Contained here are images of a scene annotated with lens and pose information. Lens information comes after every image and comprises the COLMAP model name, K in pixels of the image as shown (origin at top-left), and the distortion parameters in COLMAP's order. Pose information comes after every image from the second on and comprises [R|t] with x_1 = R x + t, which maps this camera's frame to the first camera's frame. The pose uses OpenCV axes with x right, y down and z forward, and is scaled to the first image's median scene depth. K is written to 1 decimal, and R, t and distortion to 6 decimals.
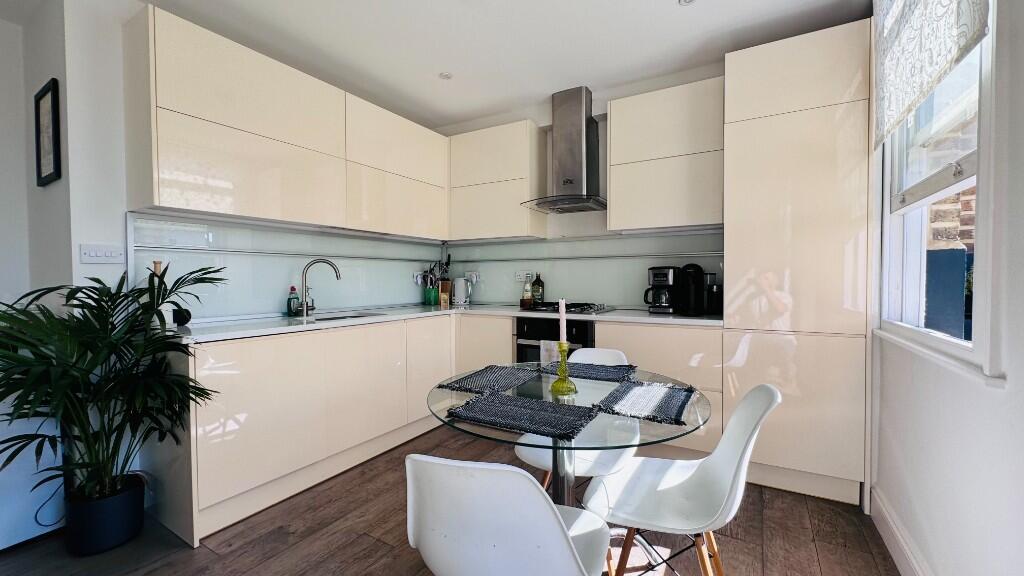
lens RADIAL K [[405.7, 0, 513.4], [0, 405.7, 288.2], [0, 0, 1]] dist [-0.008055, 0.000566]
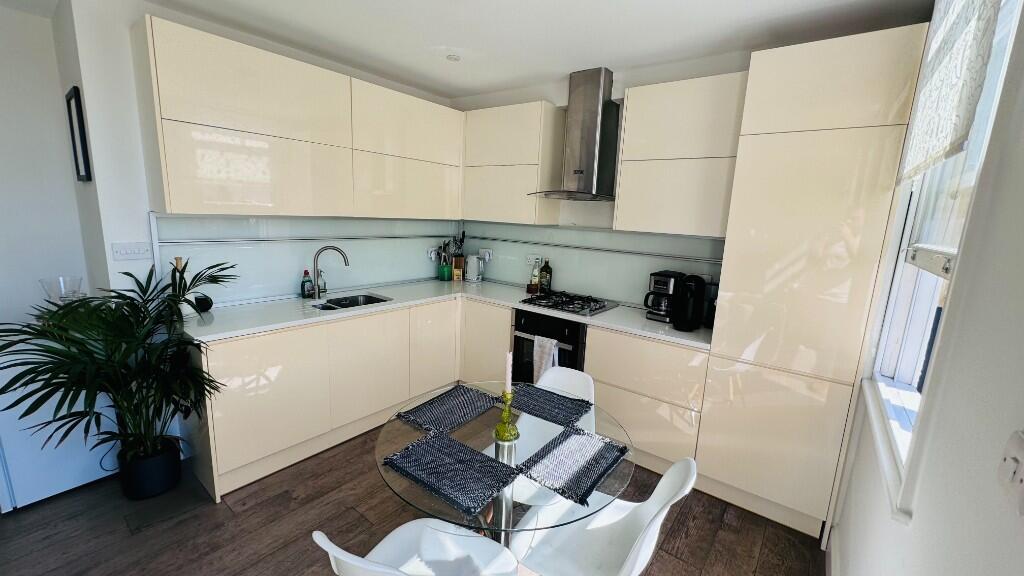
lens RADIAL K [[405.7, 0, 513.6], [0, 405.7, 287.9], [0, 0, 1]] dist [-0.008055, 0.000566]
pose [[0.991413, 0.071491, -0.109498, 0.150204], [-0.053789, 0.986158, 0.156842, -0.191448], [0.119195, -0.149605, 0.981535, 0.003499]]
